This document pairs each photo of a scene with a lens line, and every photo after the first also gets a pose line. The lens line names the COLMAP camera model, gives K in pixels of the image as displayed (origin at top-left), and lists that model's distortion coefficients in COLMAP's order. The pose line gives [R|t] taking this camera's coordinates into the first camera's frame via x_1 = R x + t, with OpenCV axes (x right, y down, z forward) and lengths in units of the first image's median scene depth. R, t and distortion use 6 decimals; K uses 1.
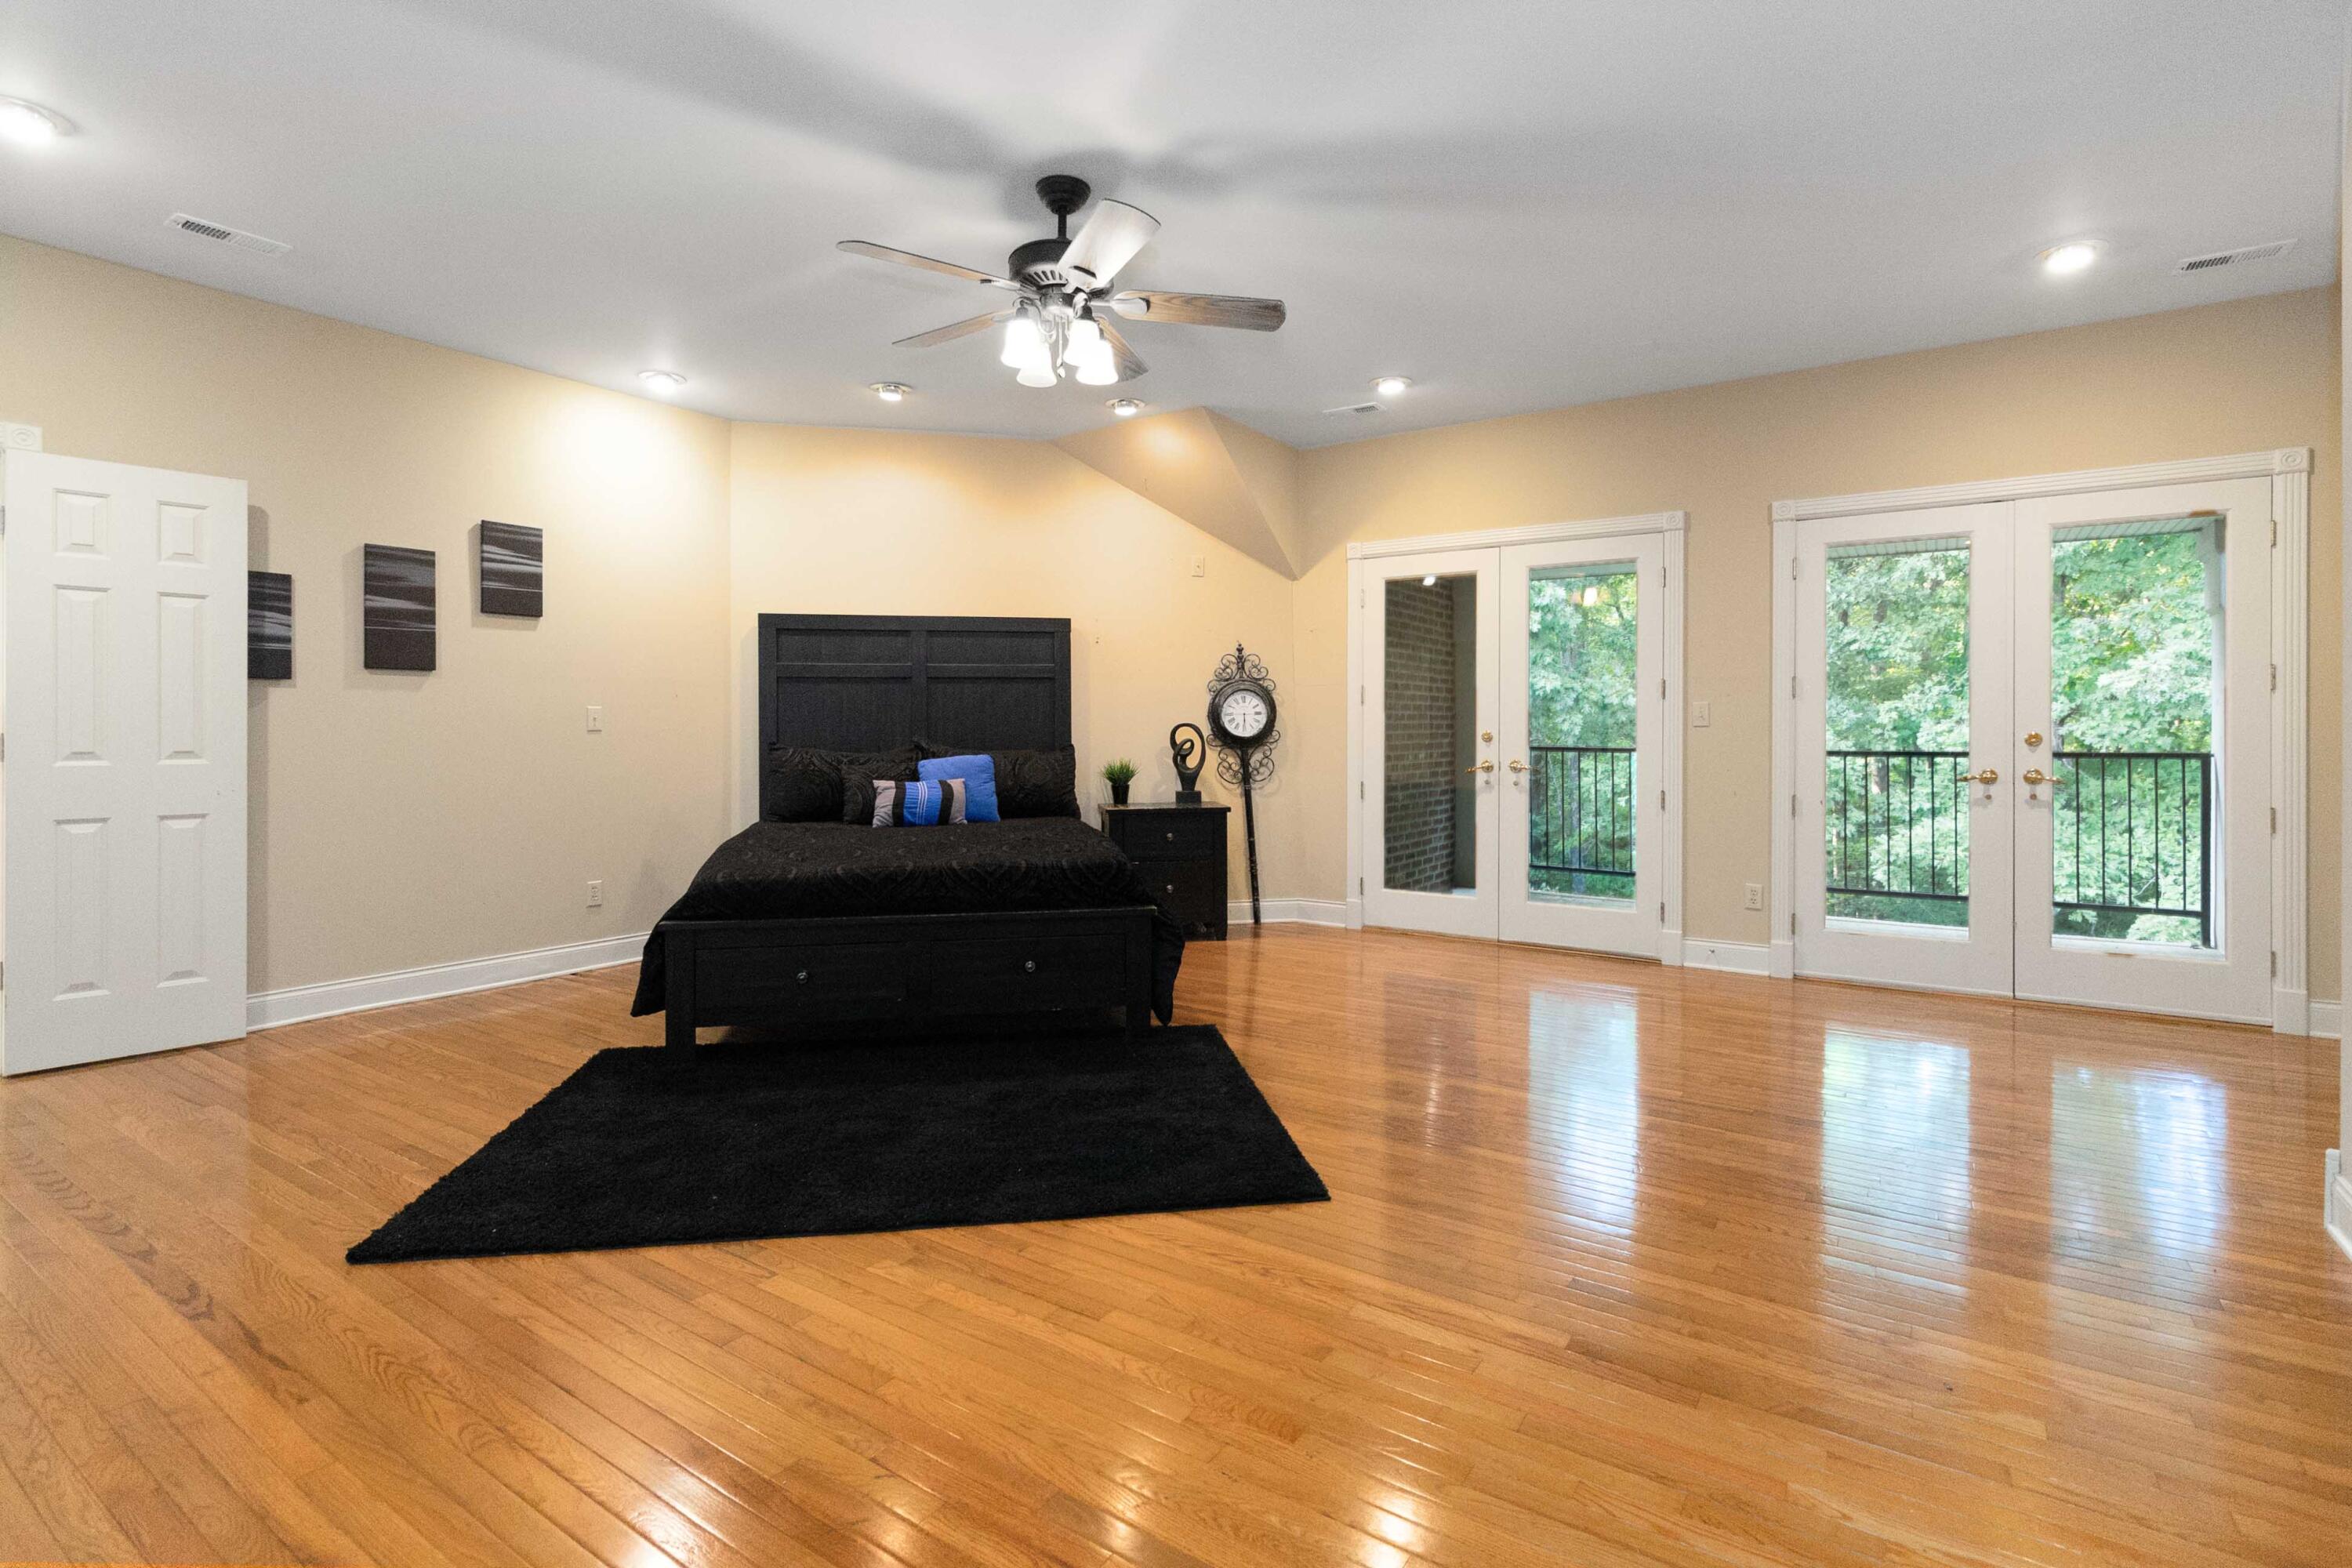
lens RADIAL K [[1102.6, 0, 1163.7], [0, 1102.6, 723.4], [0, 0, 1]] dist [0.001326, -0.000190]
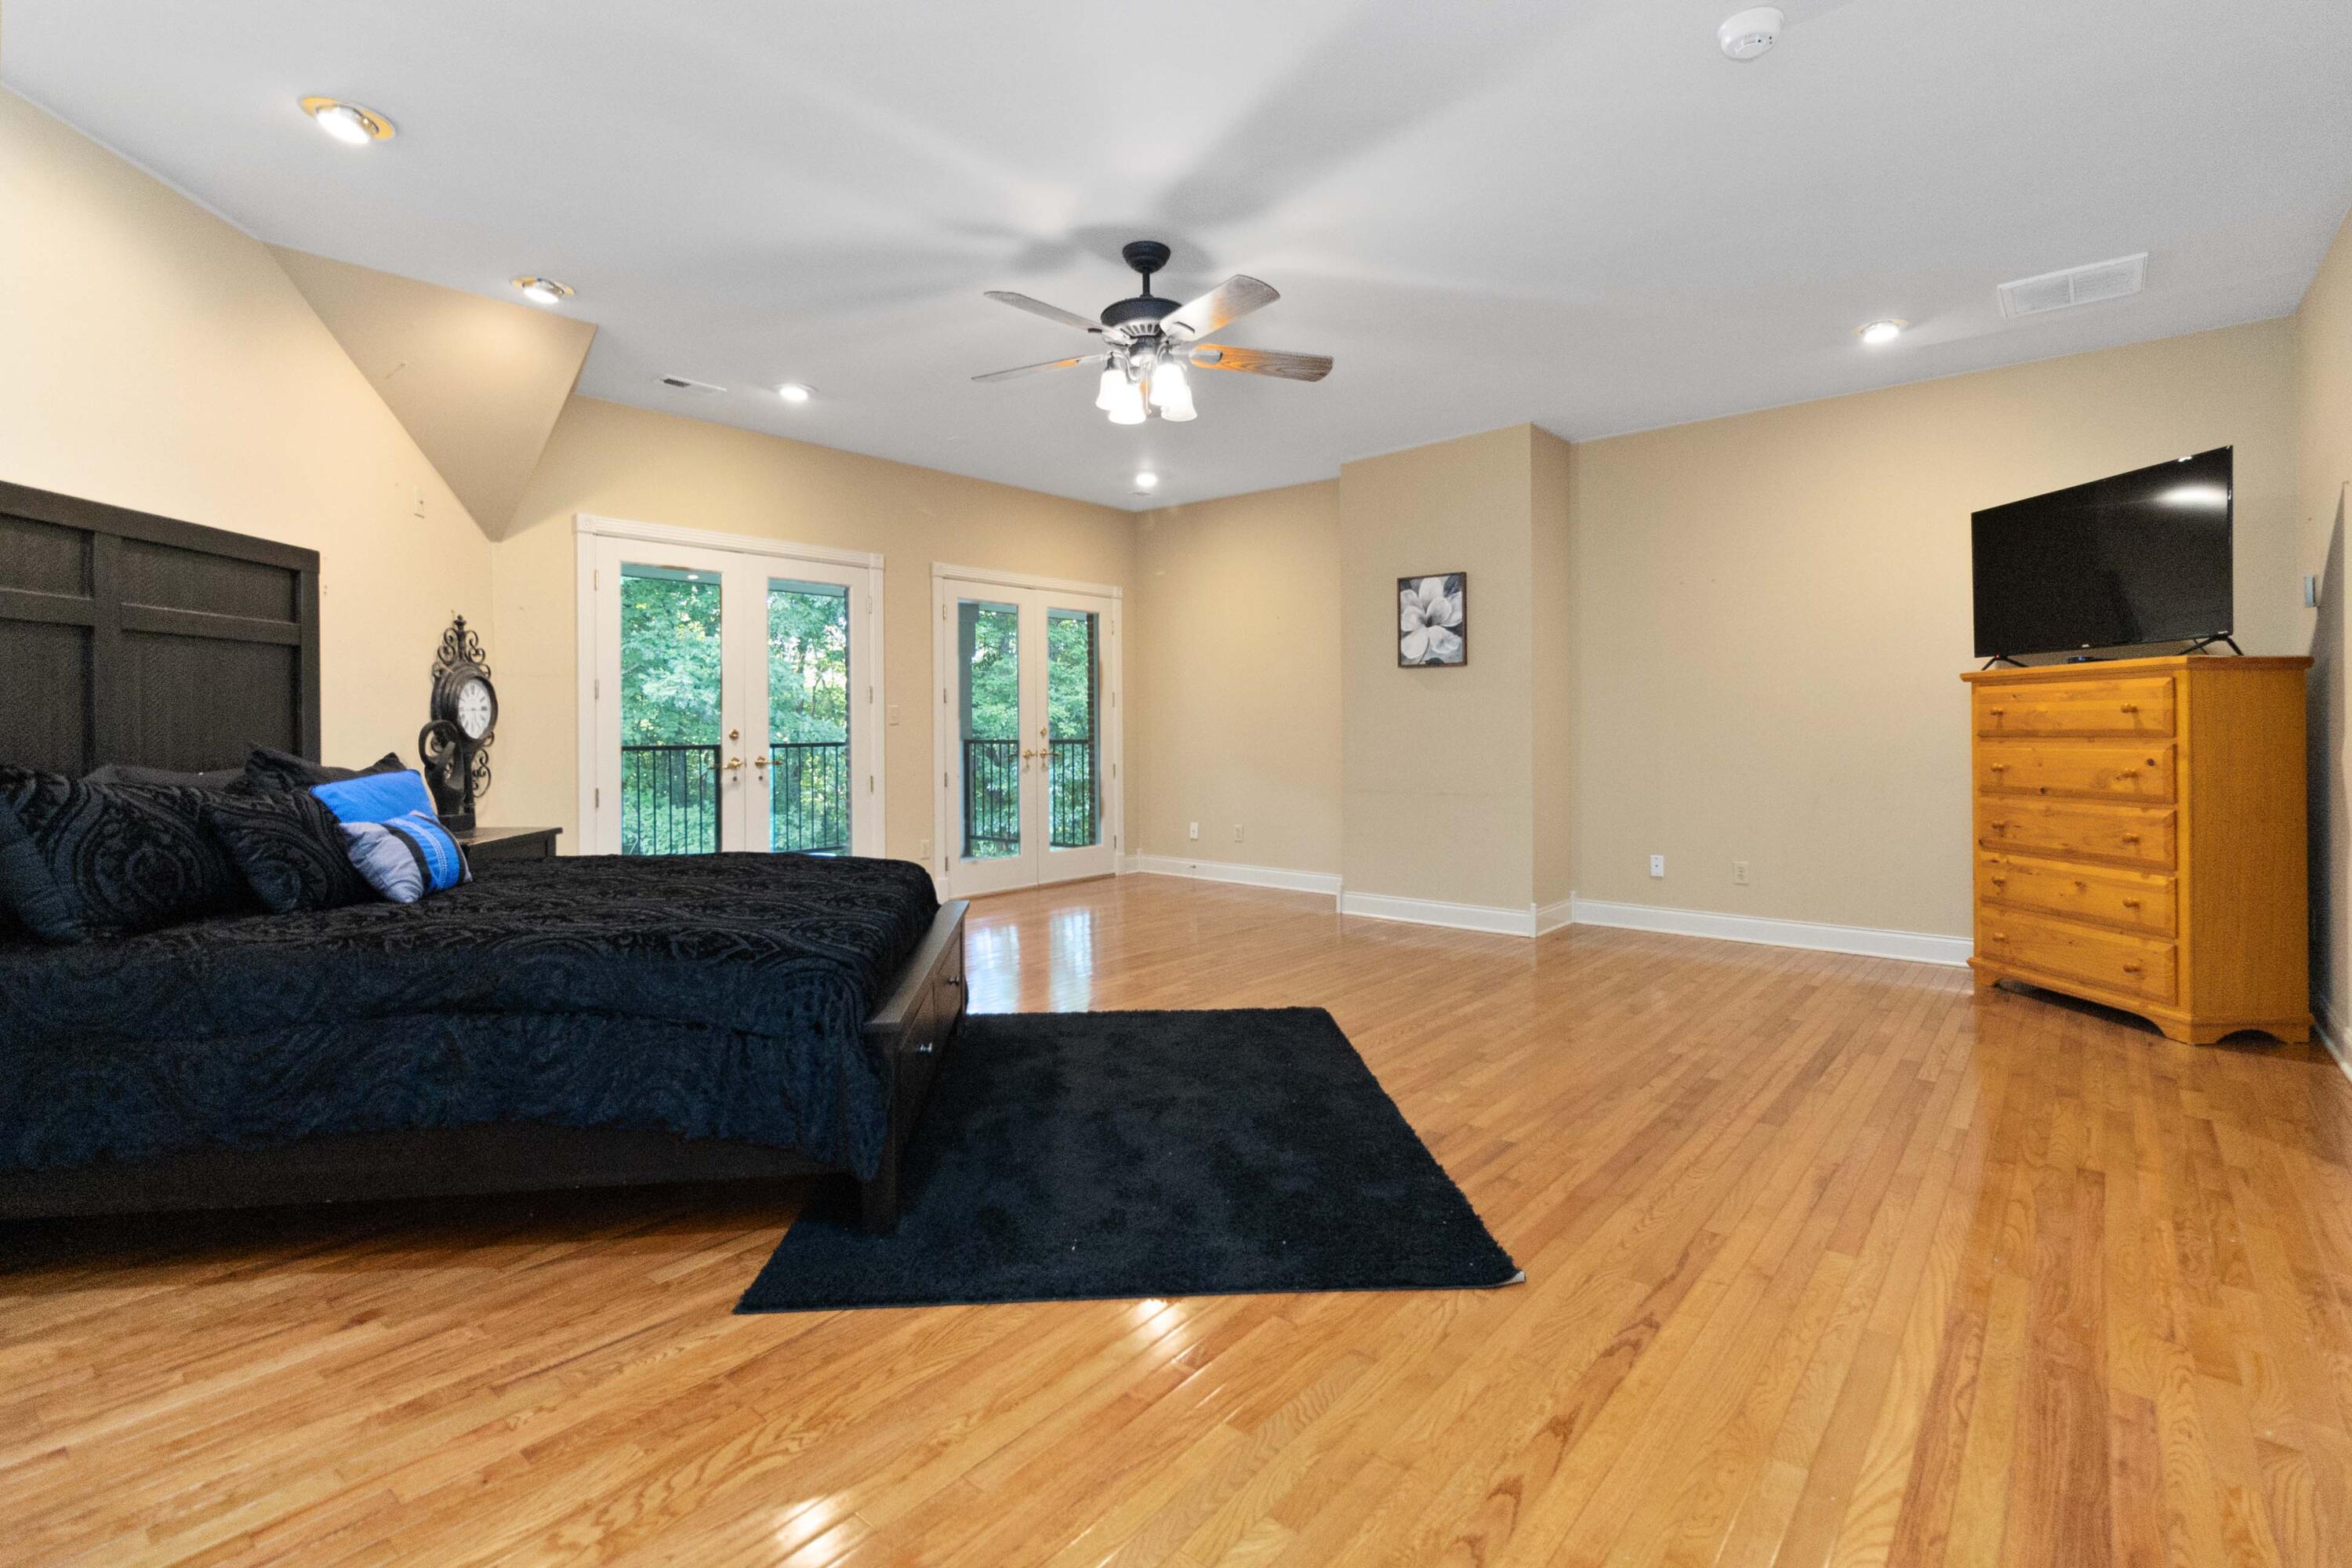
lens RADIAL K [[1102.6, 0, 1183.9], [0, 1102.6, 720.4], [0, 0, 1]] dist [0.001326, -0.000190]
pose [[0.096692, 0.002563, 0.995311, -0.802836], [0.000437, 0.999996, -0.002617, 0.002131], [-0.995314, 0.000688, 0.096690, 0.560620]]
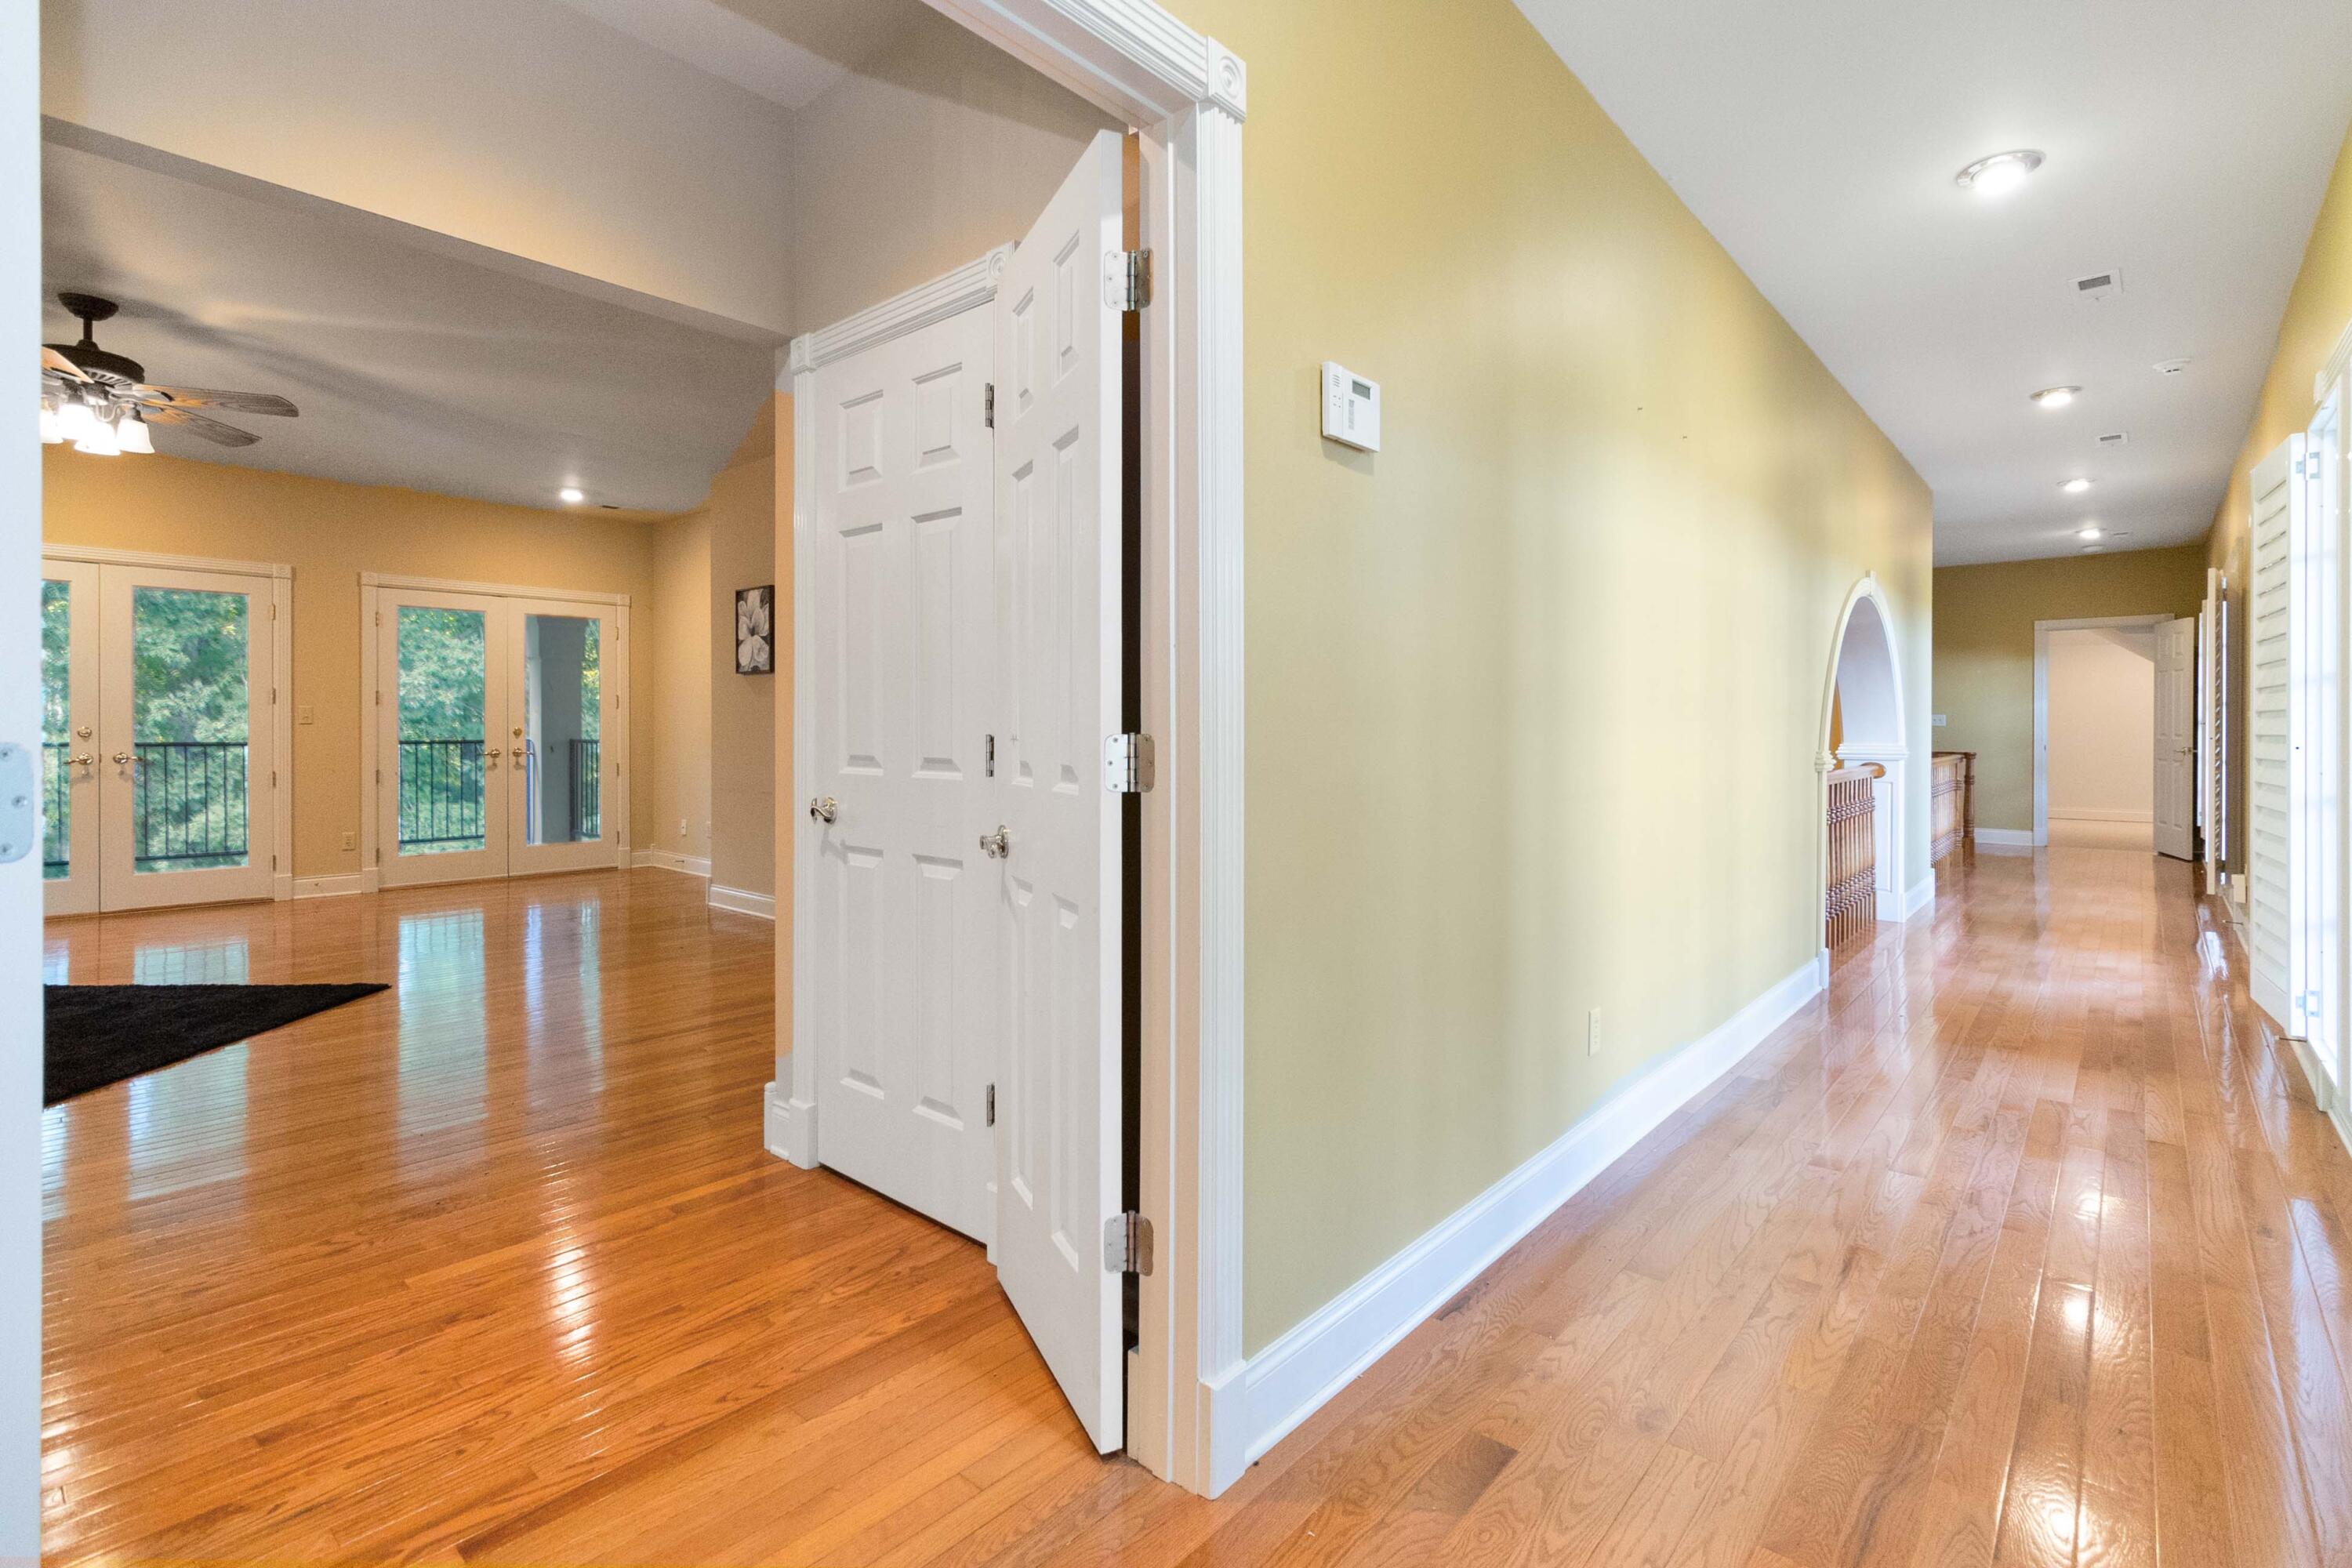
lens RADIAL K [[1102.6, 0, 1192.9], [0, 1102.6, 740.1], [0, 0, 1]] dist [0.001326, -0.000190]
pose [[0.111064, -0.011860, 0.993742, -0.798898], [-0.006319, 0.999900, 0.012640, -0.001522], [-0.993793, -0.007683, 0.110978, -0.270237]]
